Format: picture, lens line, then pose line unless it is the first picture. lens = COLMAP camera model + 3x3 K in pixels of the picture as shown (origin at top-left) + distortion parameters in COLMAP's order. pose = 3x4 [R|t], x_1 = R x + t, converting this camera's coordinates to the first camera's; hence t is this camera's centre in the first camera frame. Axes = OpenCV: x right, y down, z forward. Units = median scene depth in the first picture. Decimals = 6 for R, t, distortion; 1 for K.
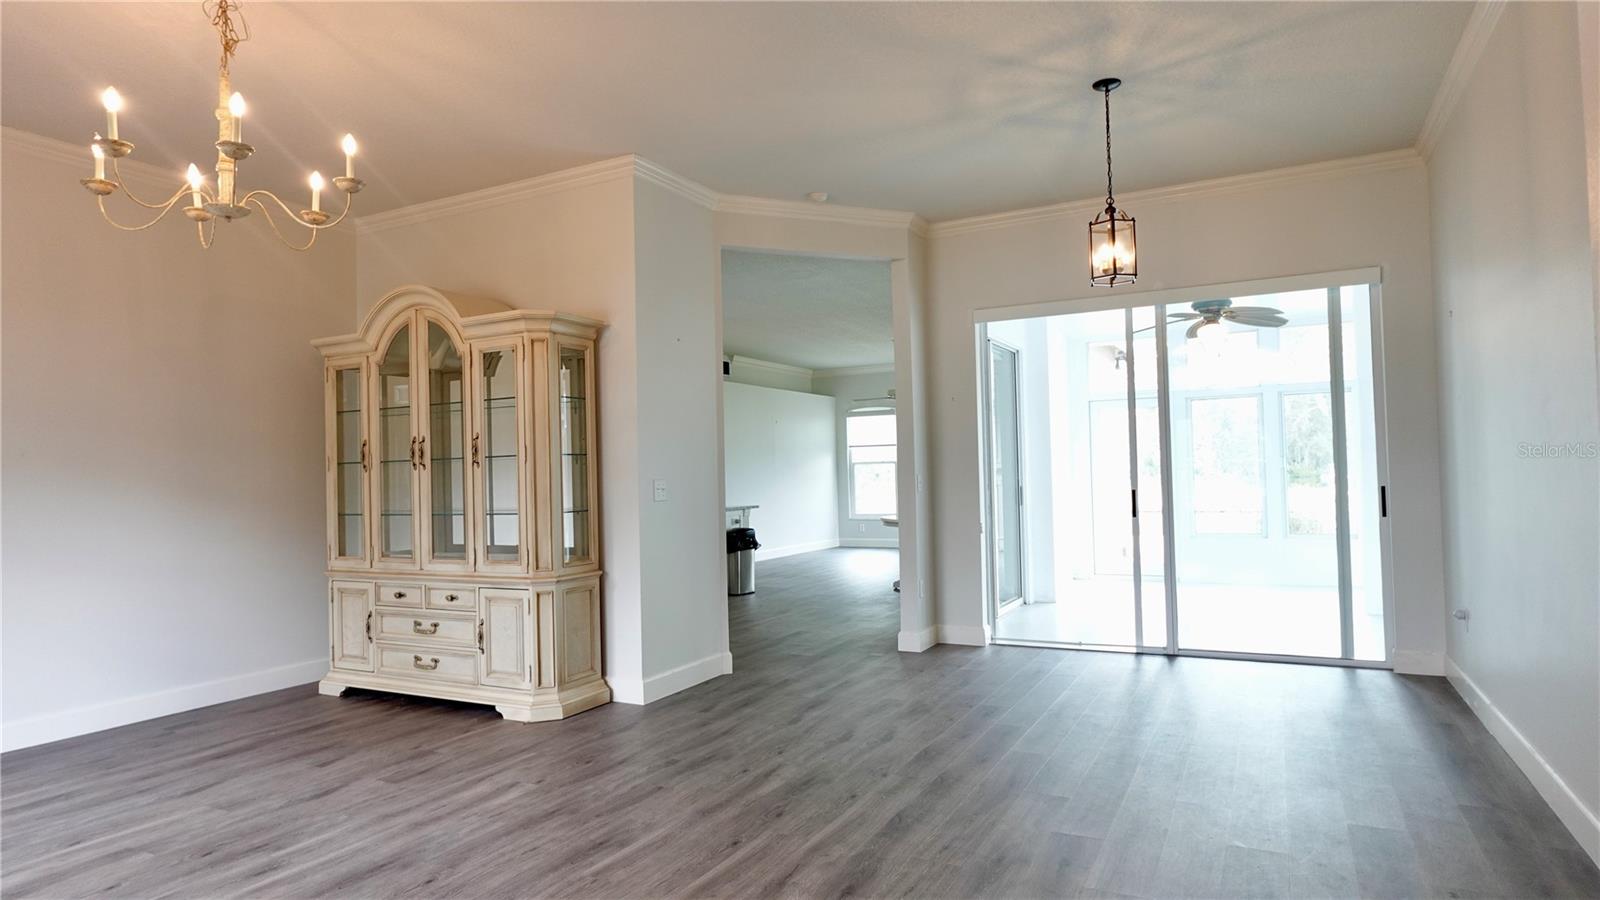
lens RADIAL K [[906.0, 0, 800.0], [0, 906.0, 450.0], [0, 0, 1]] dist [-0.003977, 0.003072]
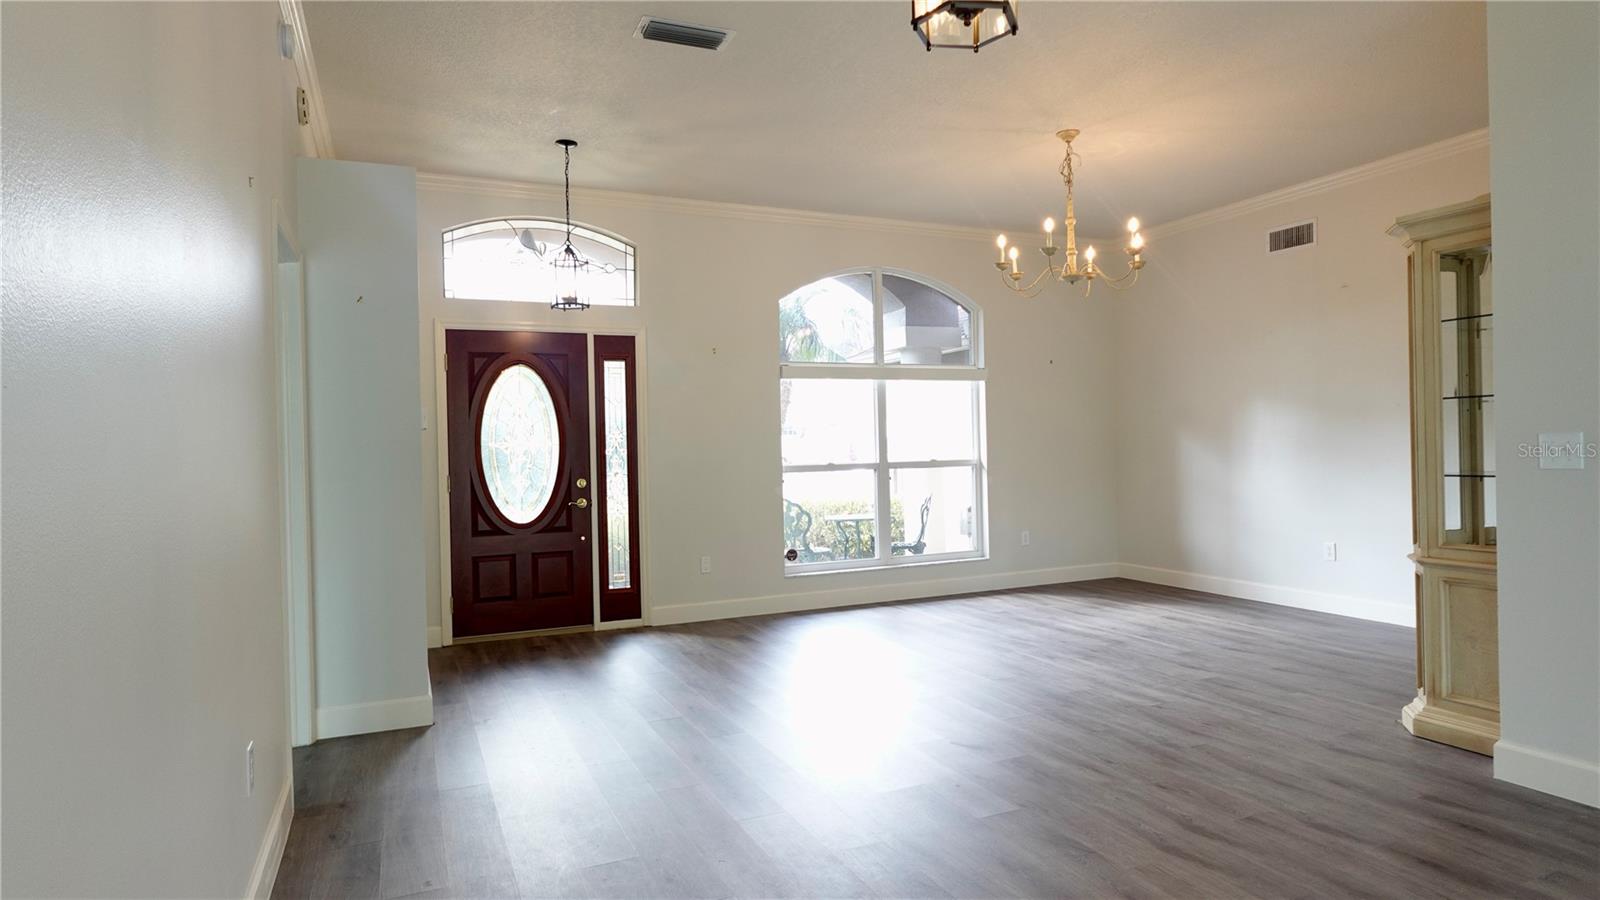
lens RADIAL K [[906.0, 0, 800.0], [0, 906.0, 450.0], [0, 0, 1]] dist [-0.003977, 0.003072]
pose [[-0.620110, 0.040817, -0.783452, 0.808788], [0.057361, 0.998332, 0.006610, 0.014977], [0.782415, -0.040841, -0.621417, 1.291058]]
